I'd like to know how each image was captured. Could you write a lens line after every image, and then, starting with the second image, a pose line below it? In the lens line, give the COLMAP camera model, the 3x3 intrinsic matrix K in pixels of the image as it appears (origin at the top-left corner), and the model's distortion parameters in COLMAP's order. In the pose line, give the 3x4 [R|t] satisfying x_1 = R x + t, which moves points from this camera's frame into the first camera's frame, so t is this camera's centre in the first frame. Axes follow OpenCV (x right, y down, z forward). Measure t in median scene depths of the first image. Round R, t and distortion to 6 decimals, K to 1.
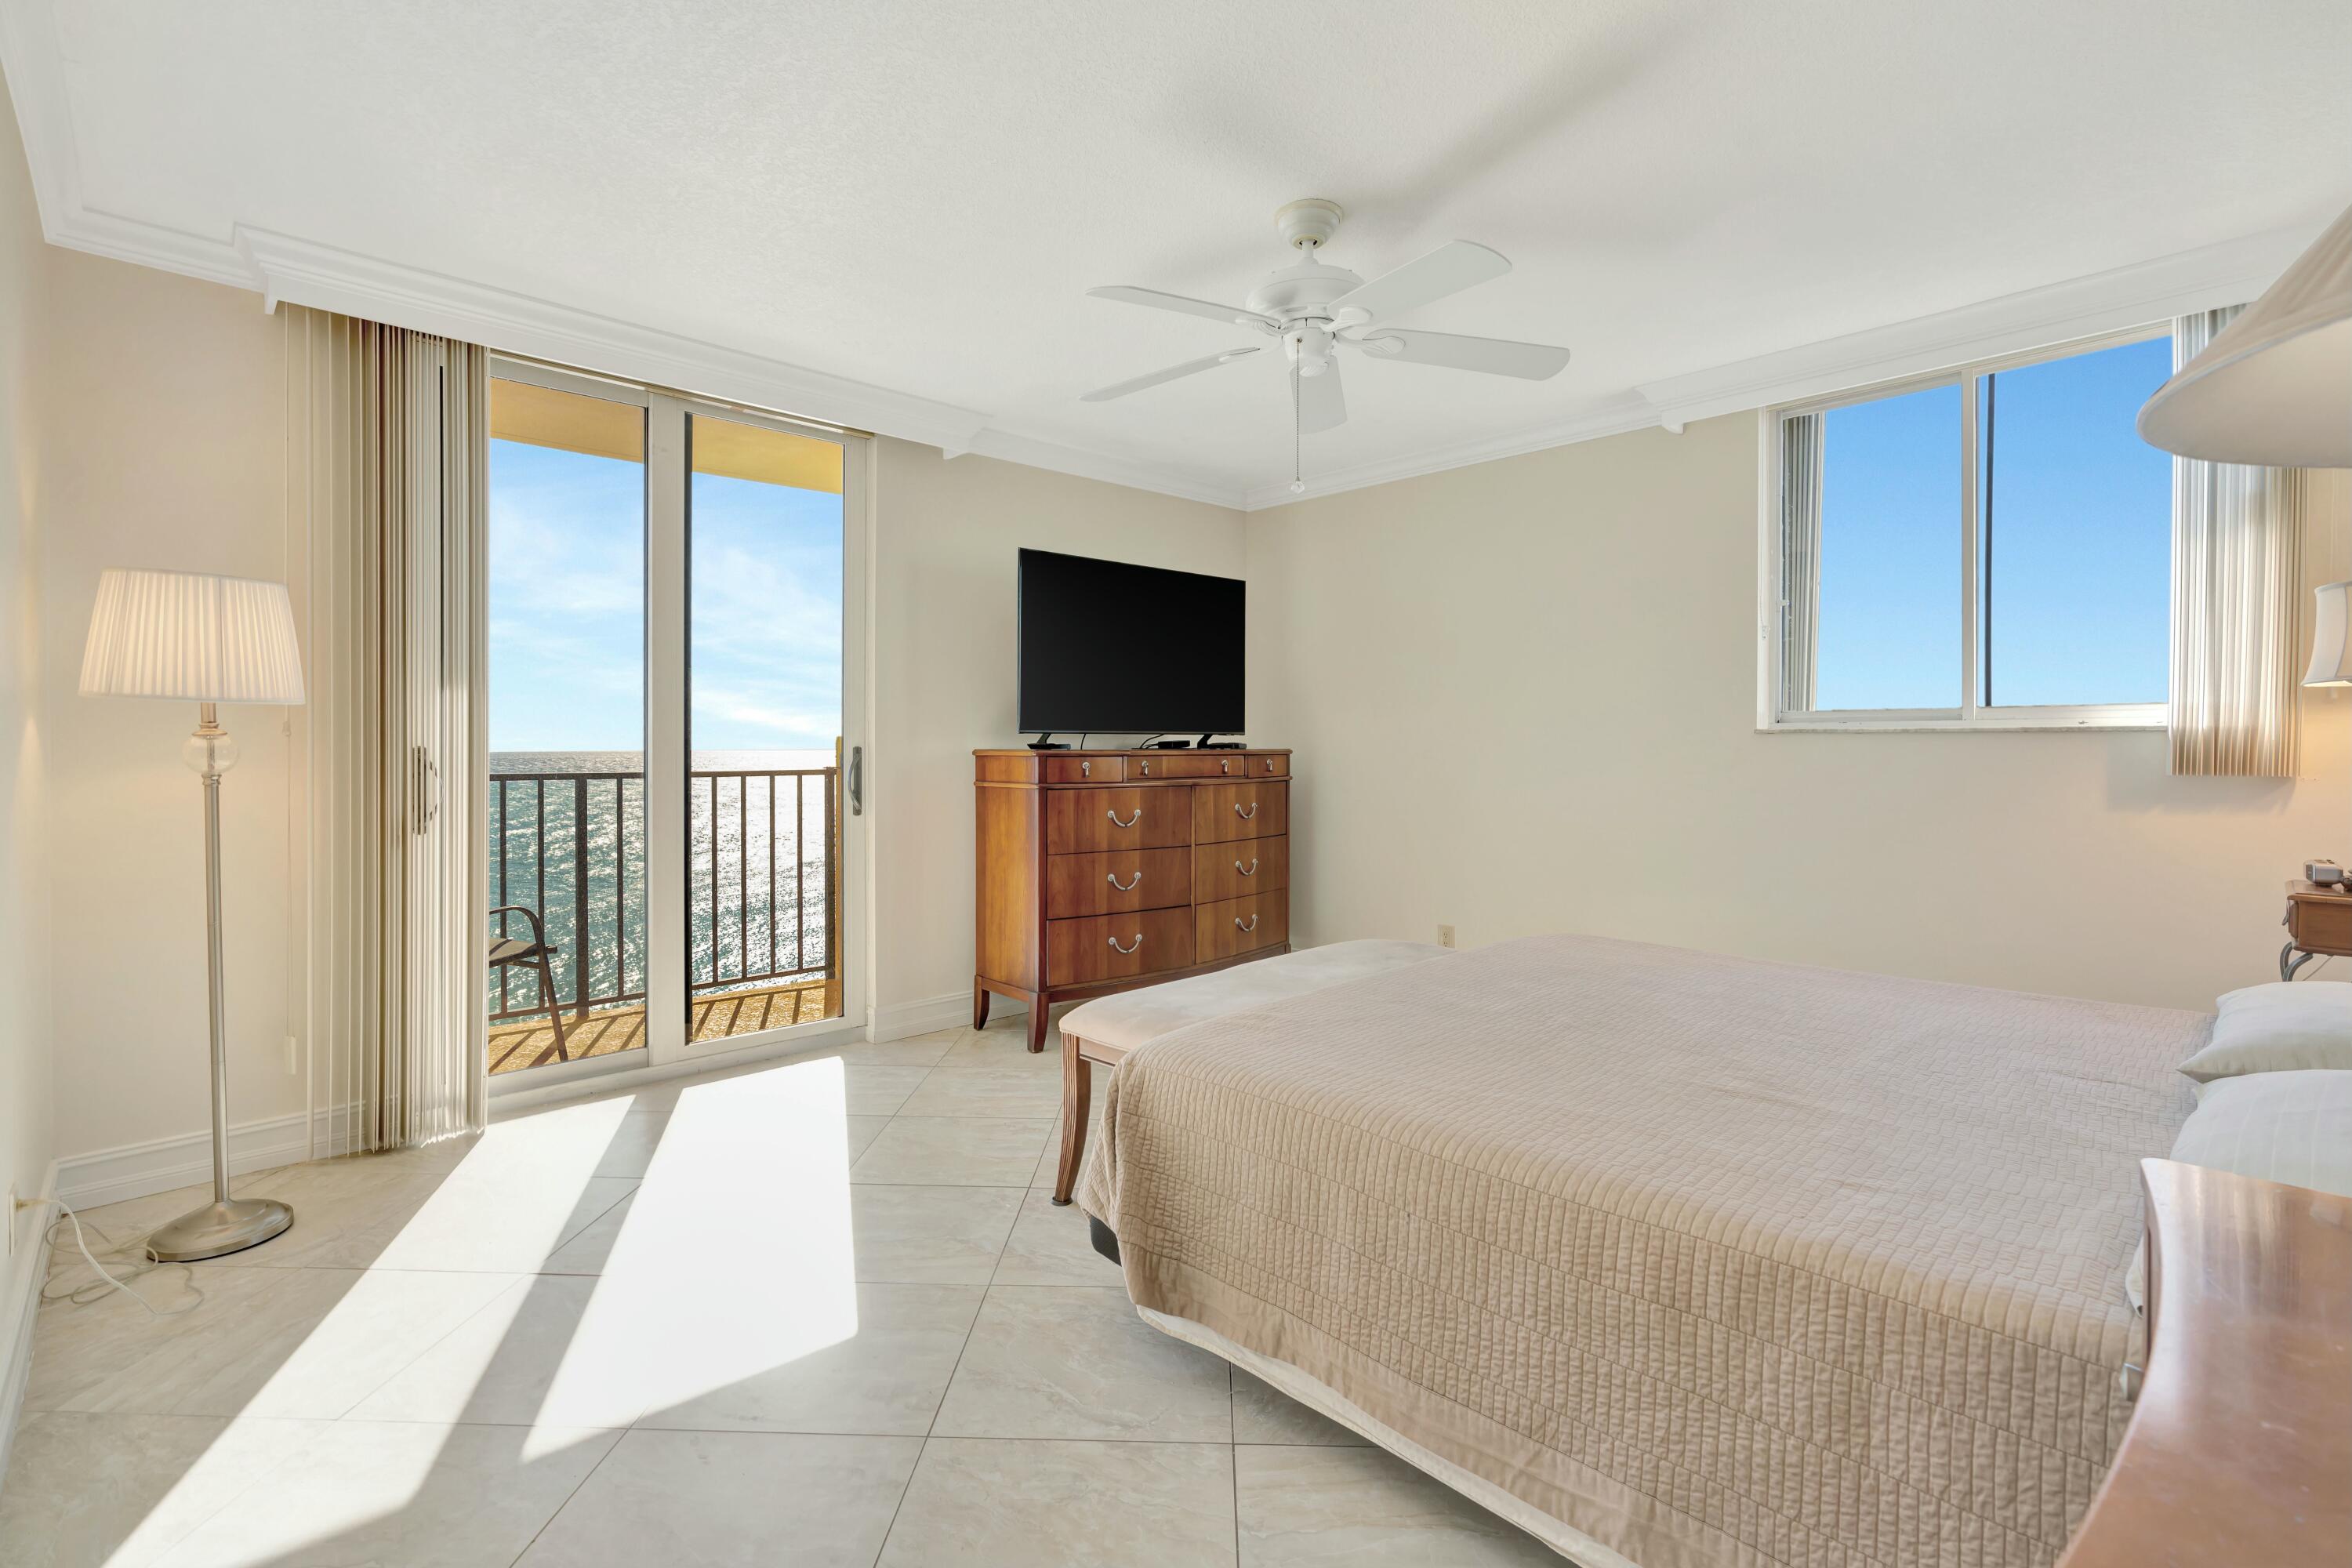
lens RADIAL K [[1073.2, 0, 1172.8], [0, 1073.2, 760.2], [0, 0, 1]] dist [-0.005197, 0.002041]
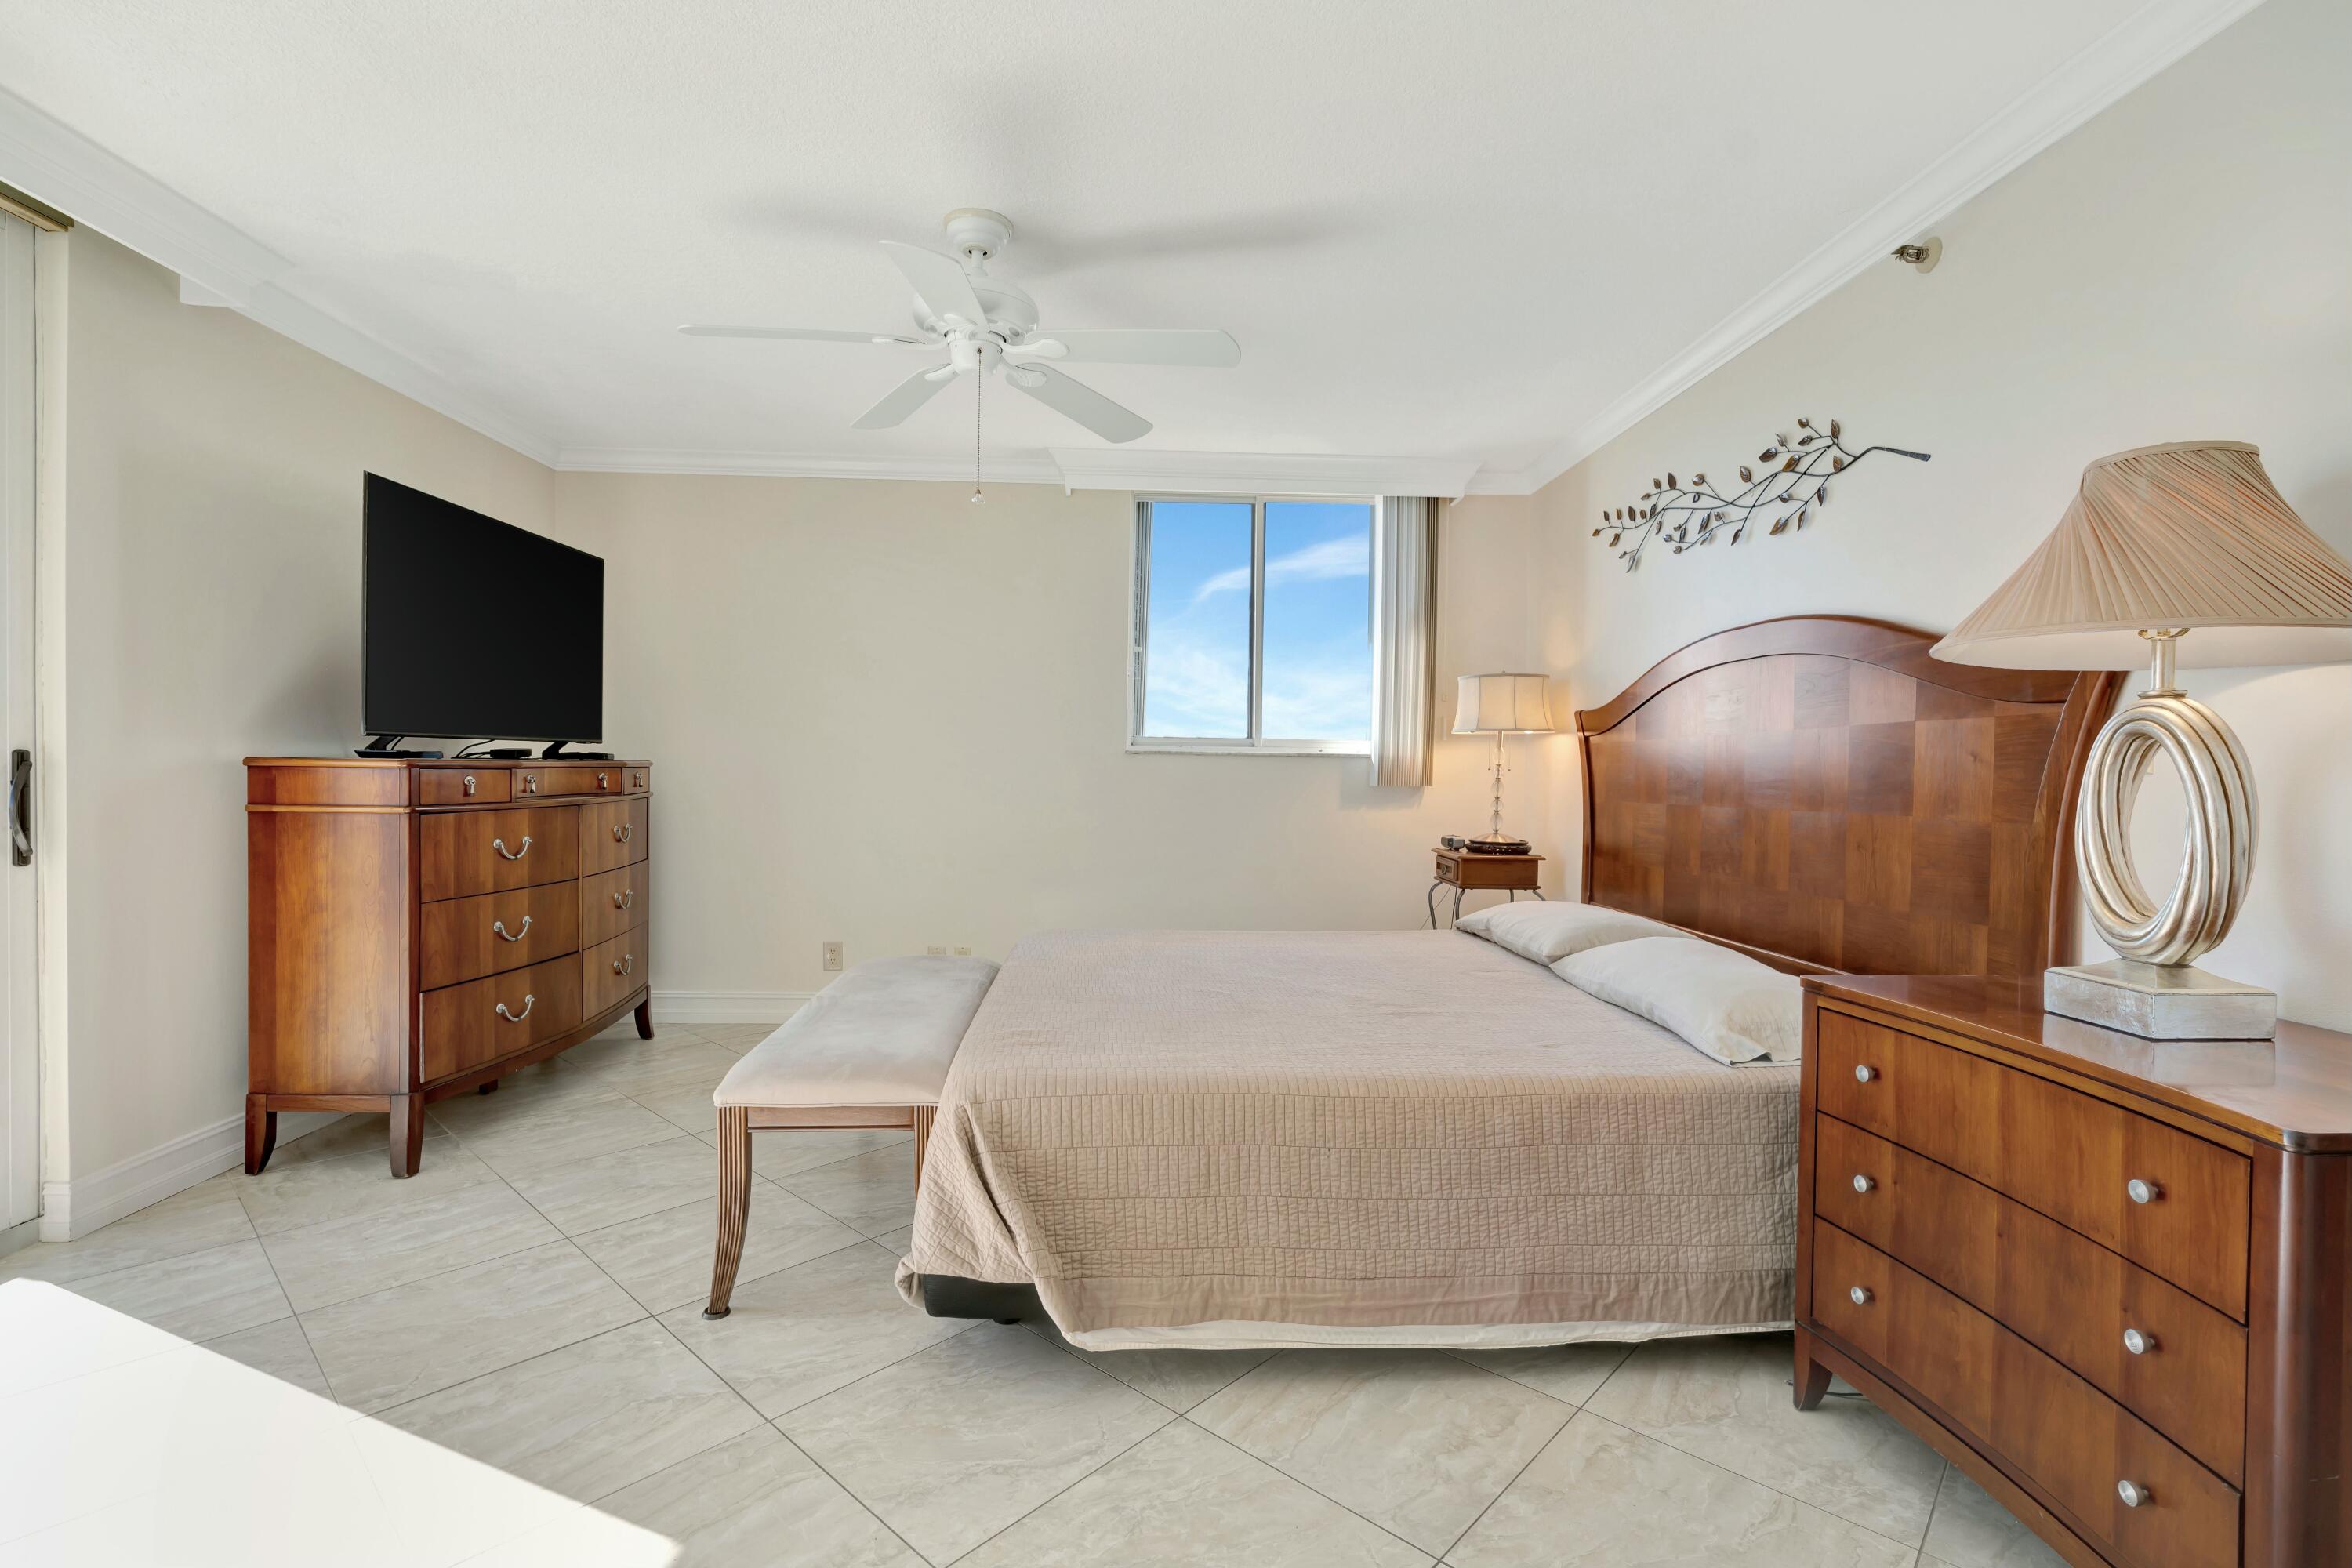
lens RADIAL K [[1073.2, 0, 1173.4], [0, 1073.2, 791.9], [0, 0, 1]] dist [-0.005197, 0.002041]
pose [[0.650099, -0.010506, 0.759776, -0.358686], [-0.004100, 0.999841, 0.017334, -0.002239], [-0.759838, -0.014384, 0.649953, 0.150054]]
